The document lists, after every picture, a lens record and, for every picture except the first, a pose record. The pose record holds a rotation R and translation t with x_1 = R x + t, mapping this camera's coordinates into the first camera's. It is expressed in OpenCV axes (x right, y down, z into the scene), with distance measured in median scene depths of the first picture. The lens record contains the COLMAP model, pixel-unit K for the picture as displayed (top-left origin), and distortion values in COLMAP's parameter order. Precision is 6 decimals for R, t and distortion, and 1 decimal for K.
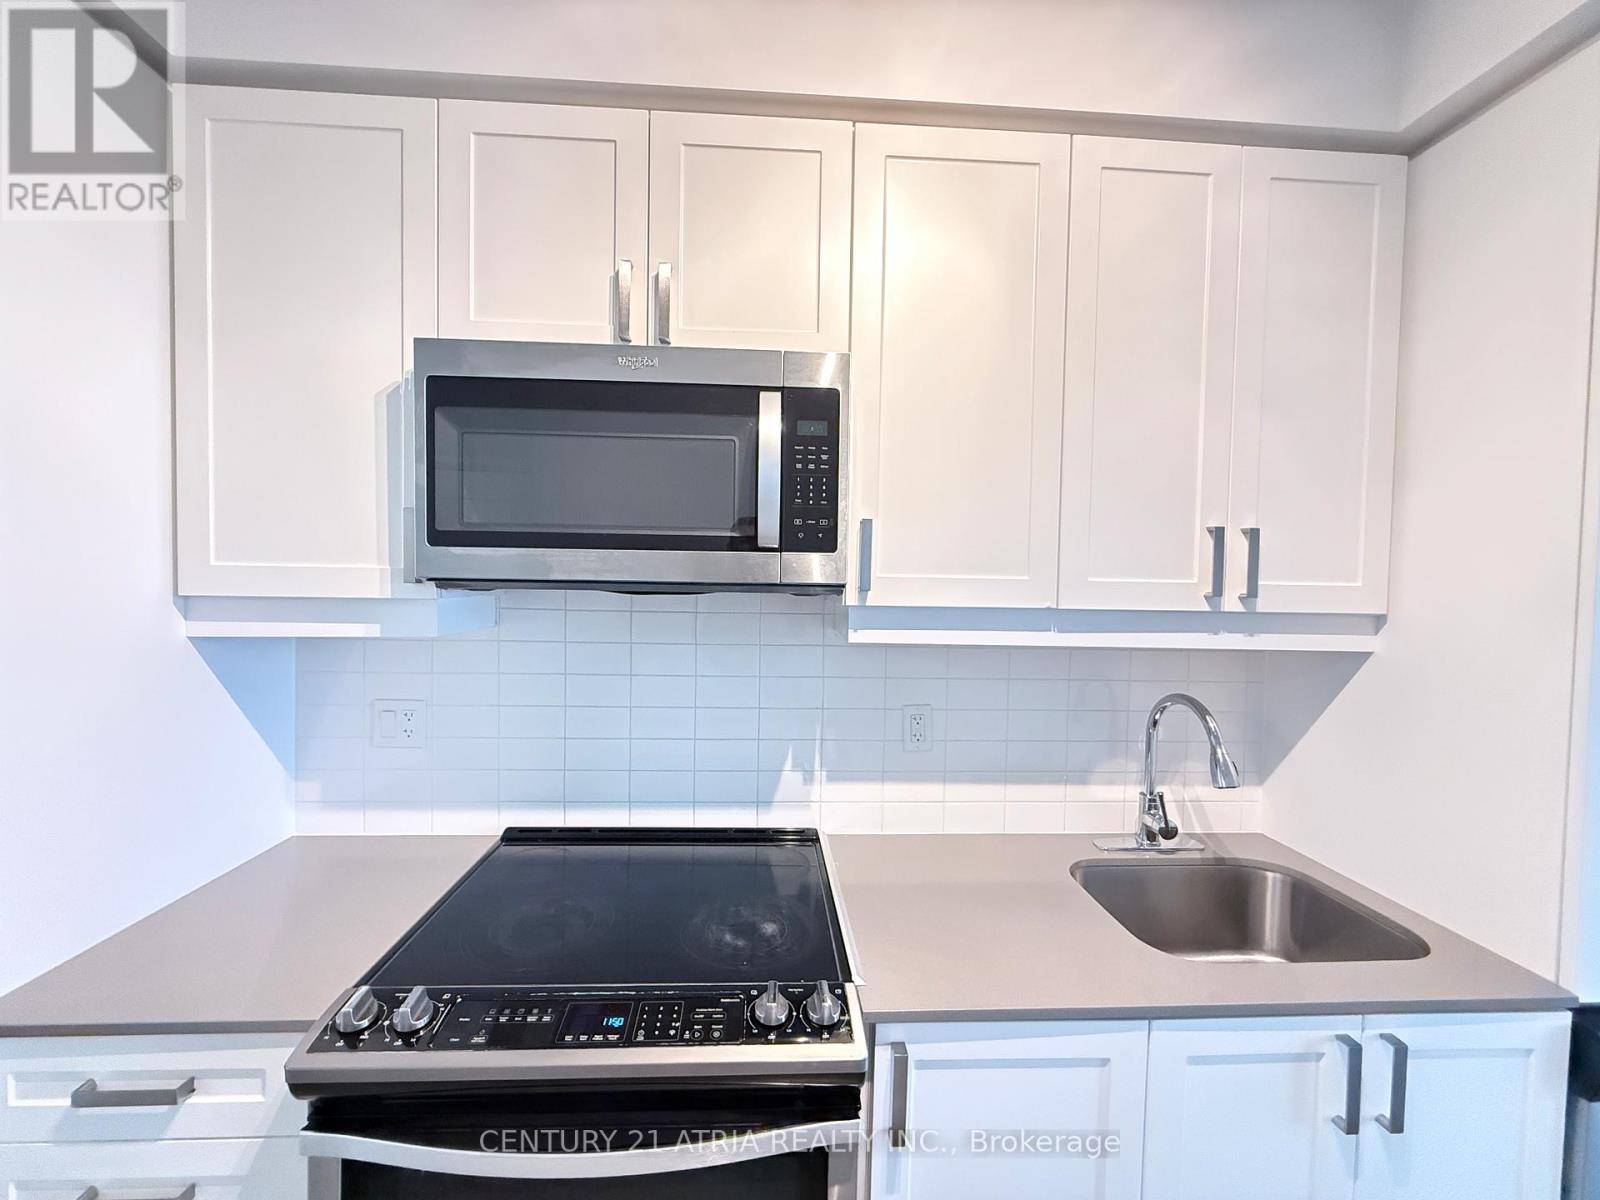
lens RADIAL K [[636.5, 0, 795.5], [0, 636.5, 598.5], [0, 0, 1]] dist [-0.000467, 0.000225]
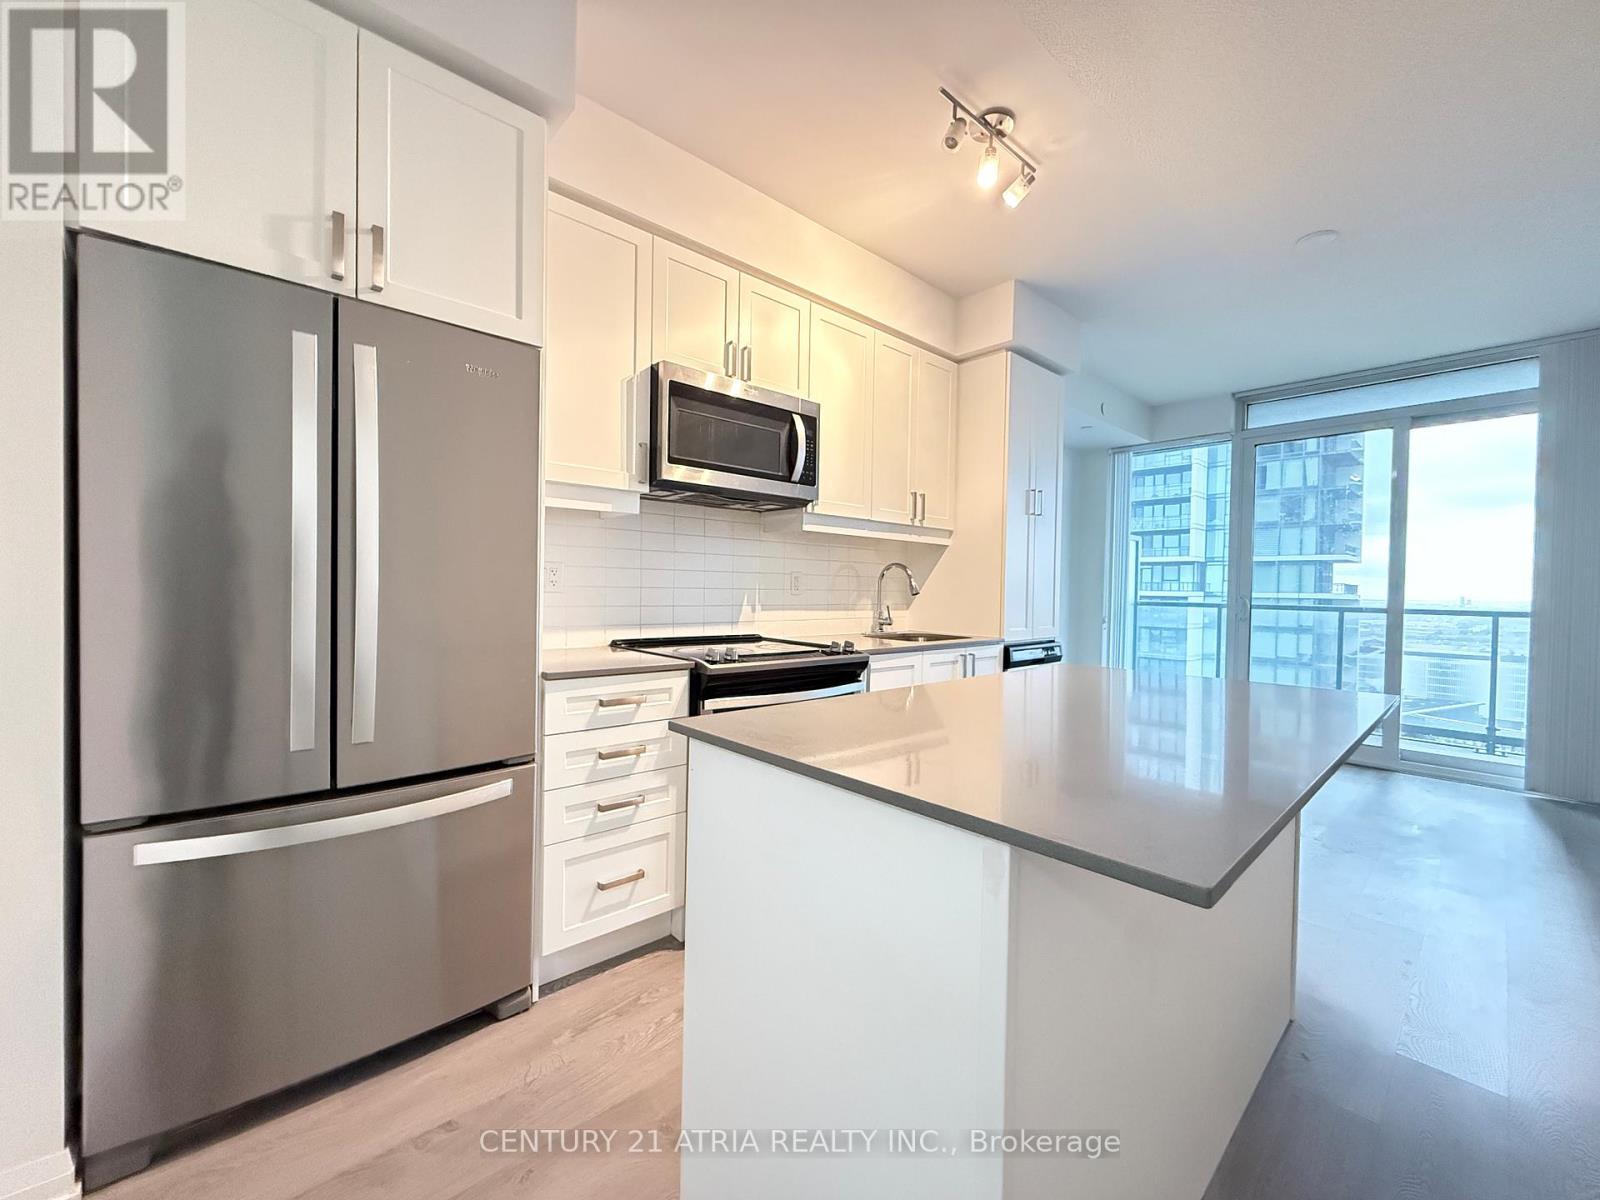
lens RADIAL K [[636.5, 0, 796.0], [0, 636.5, 598.6], [0, 0, 1]] dist [-0.000467, 0.000225]
pose [[0.782344, -0.016673, 0.622623, -1.396995], [0.016083, 0.999849, 0.006566, 0.310559], [-0.622639, 0.004877, 0.782494, -0.762952]]
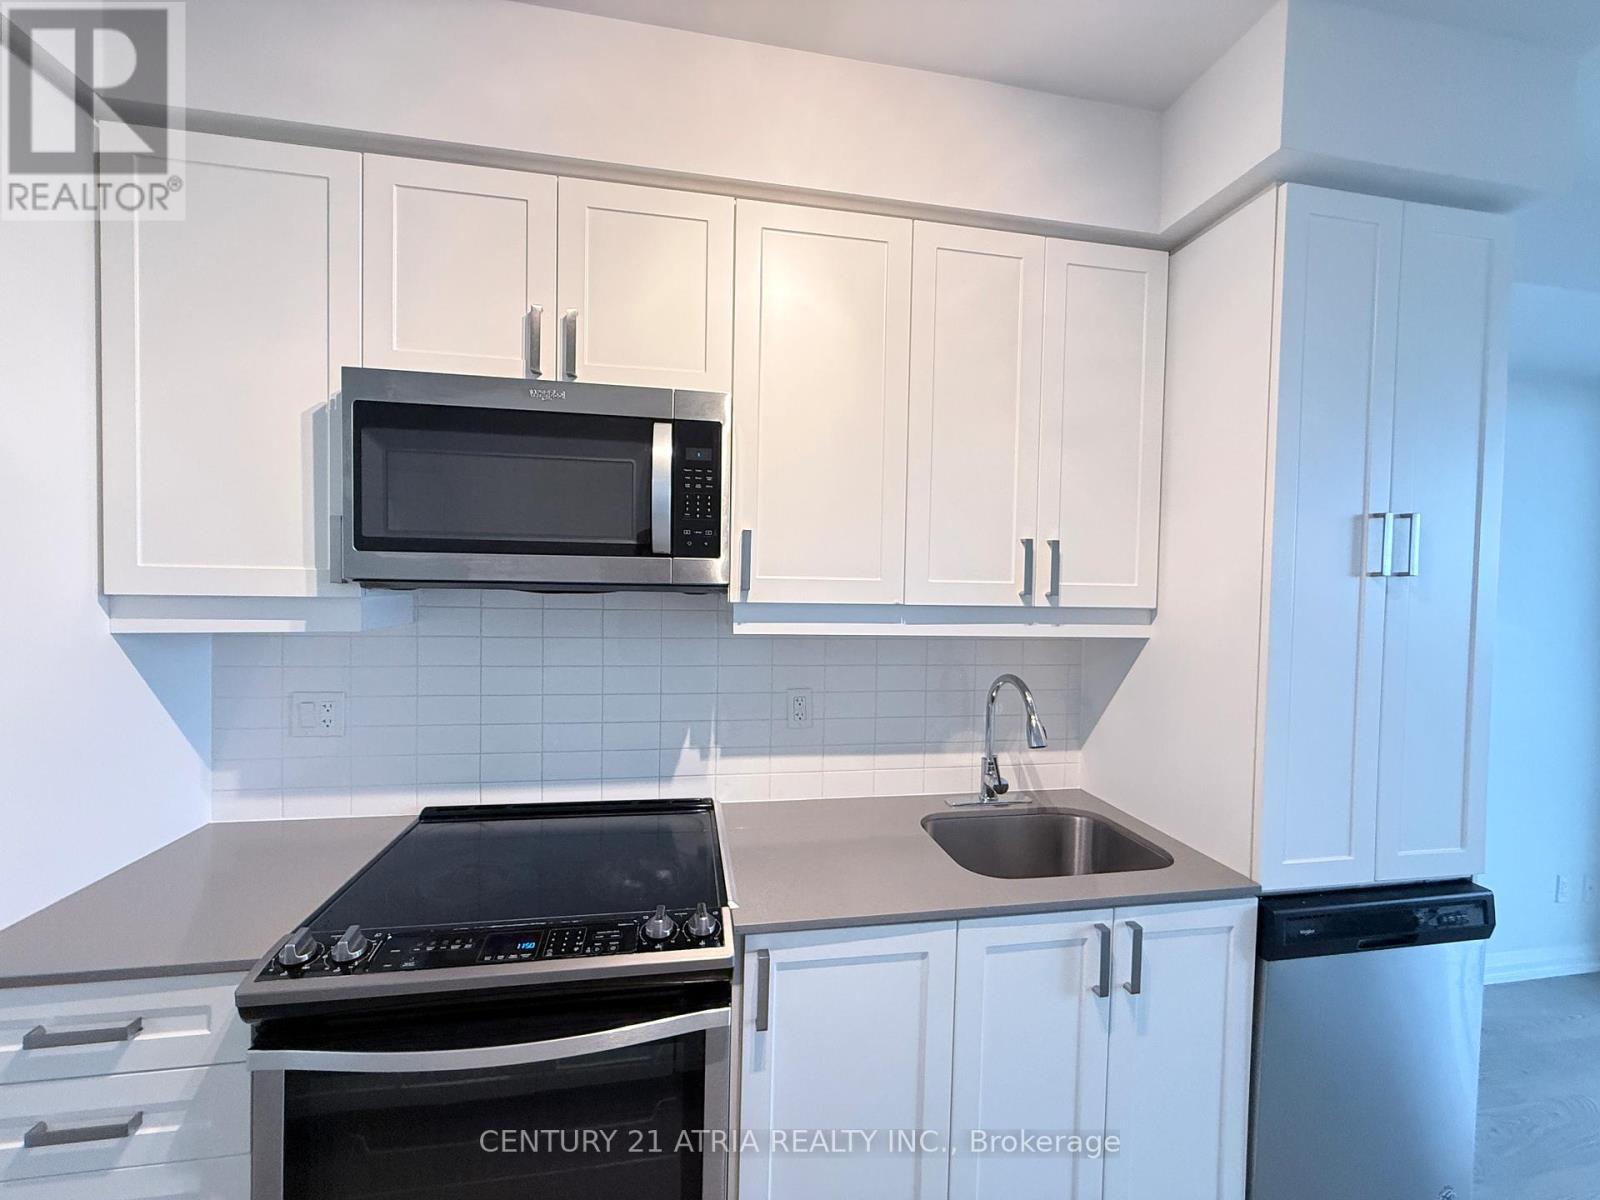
lens RADIAL K [[636.5, 0, 795.1], [0, 636.5, 598.9], [0, 0, 1]] dist [-0.000467, 0.000225]
pose [[0.992954, -0.001977, 0.118486, 0.060151], [0.002158, 0.999997, -0.001398, 0.006433], [-0.118483, 0.001644, 0.992955, -0.198897]]
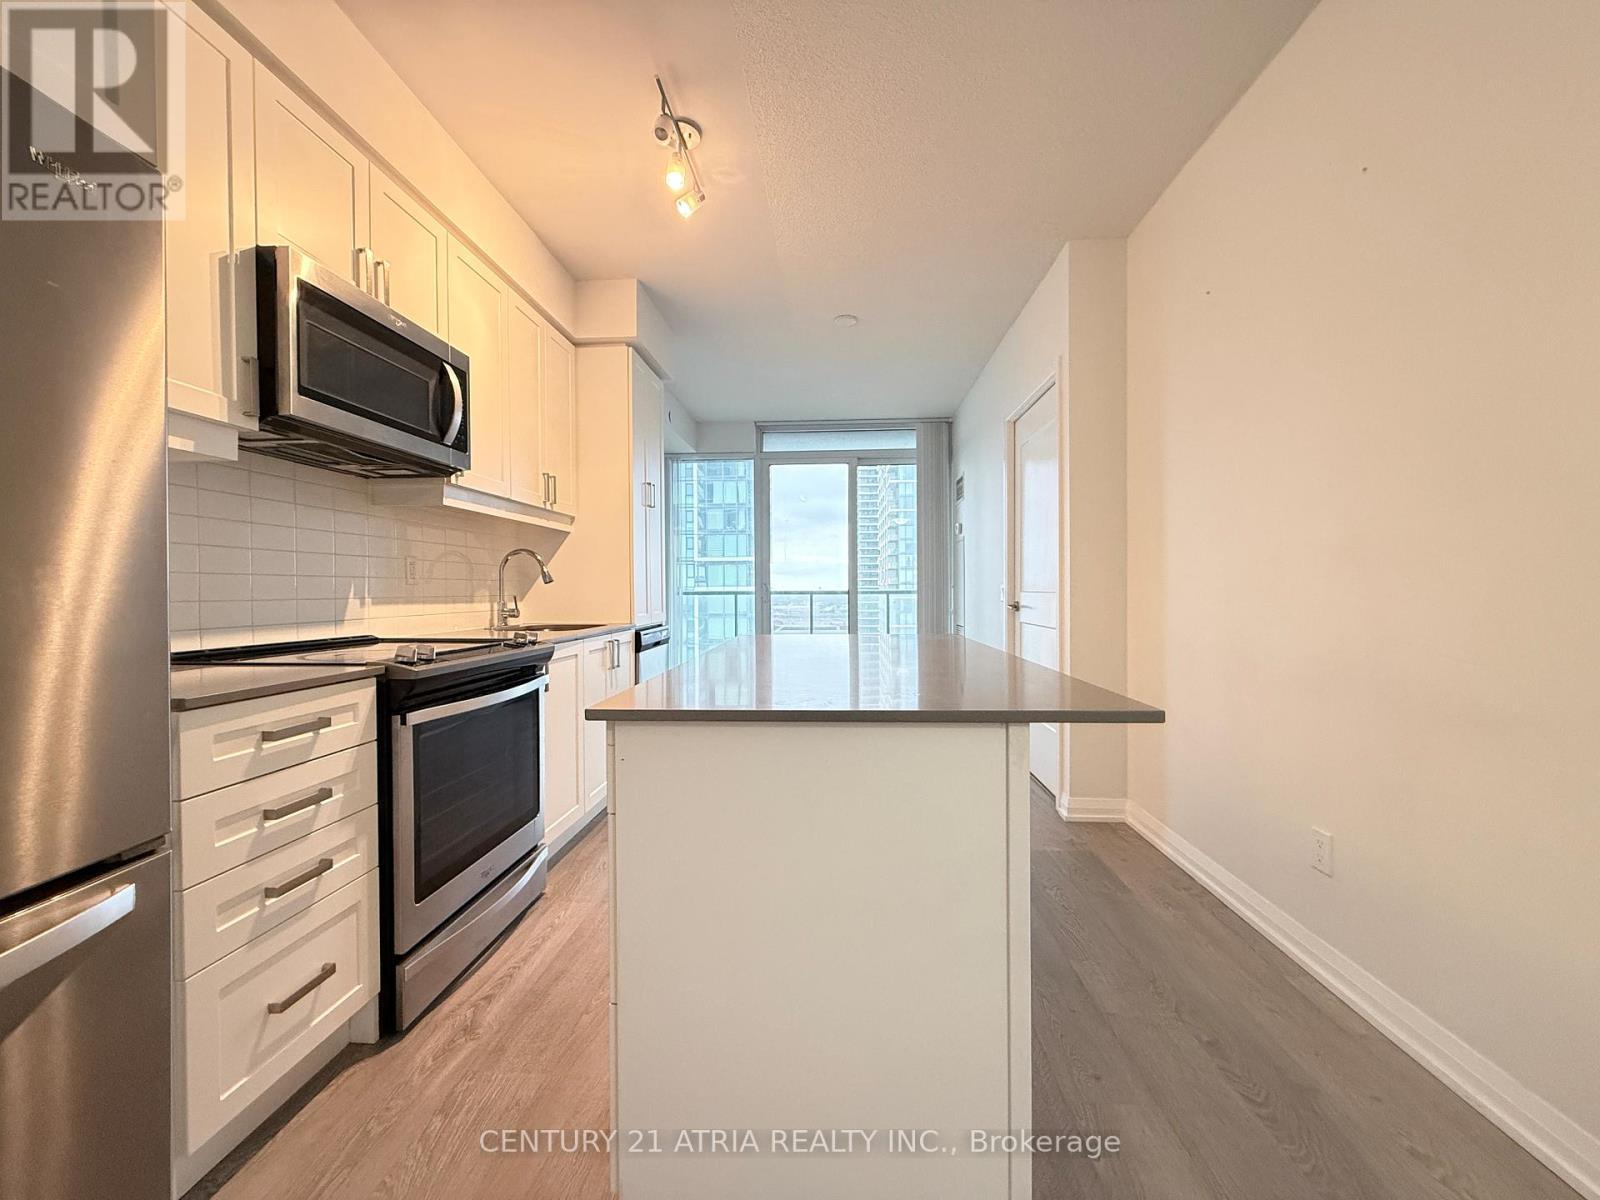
lens RADIAL K [[636.5, 0, 793.4], [0, 636.5, 597.9], [0, 0, 1]] dist [-0.000467, 0.000225]
pose [[0.131312, -0.033797, 0.990765, -1.712228], [0.038547, 0.998837, 0.028964, 0.344288], [-0.990591, 0.034388, 0.132462, -0.255053]]
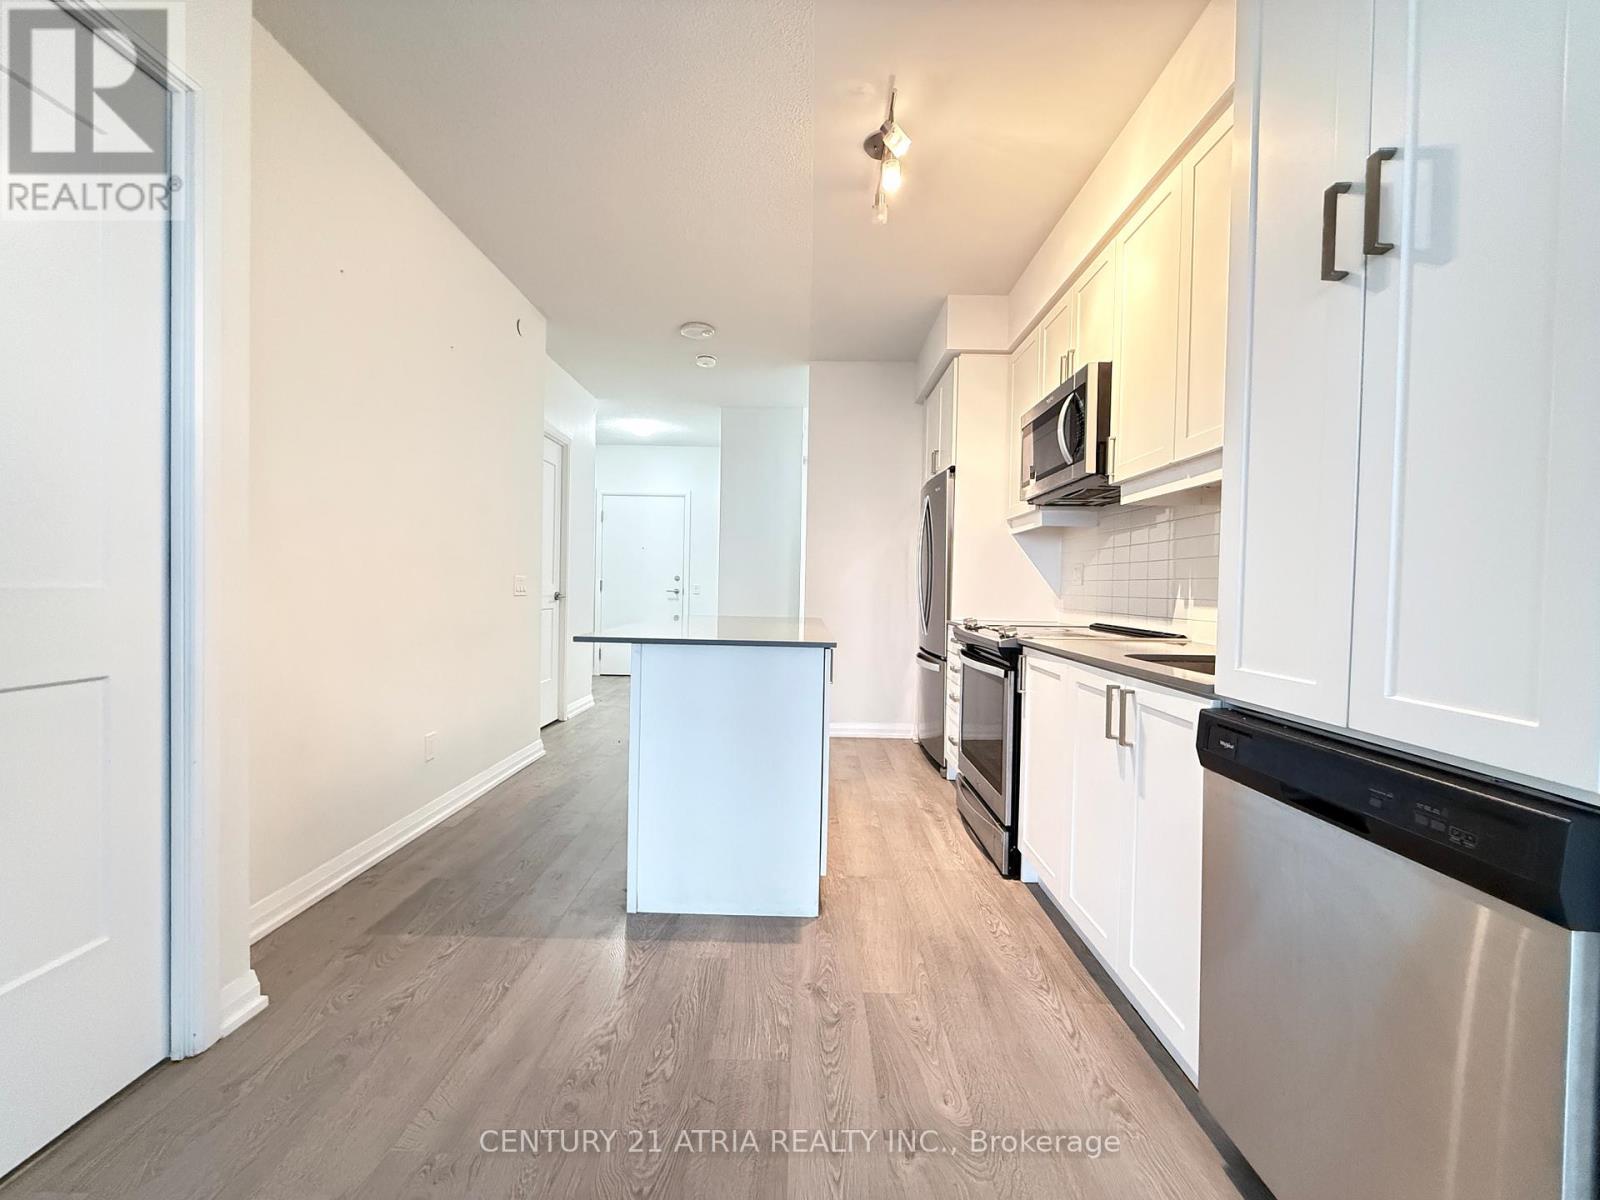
lens RADIAL K [[636.5, 0, 796.0], [0, 636.5, 598.1], [0, 0, 1]] dist [-0.000467, 0.000225]
pose [[-0.073488, -0.001575, -0.997295, 2.105515], [-0.050357, 0.998729, 0.002133, 0.404844], [0.996024, 0.050378, -0.073474, 0.221296]]
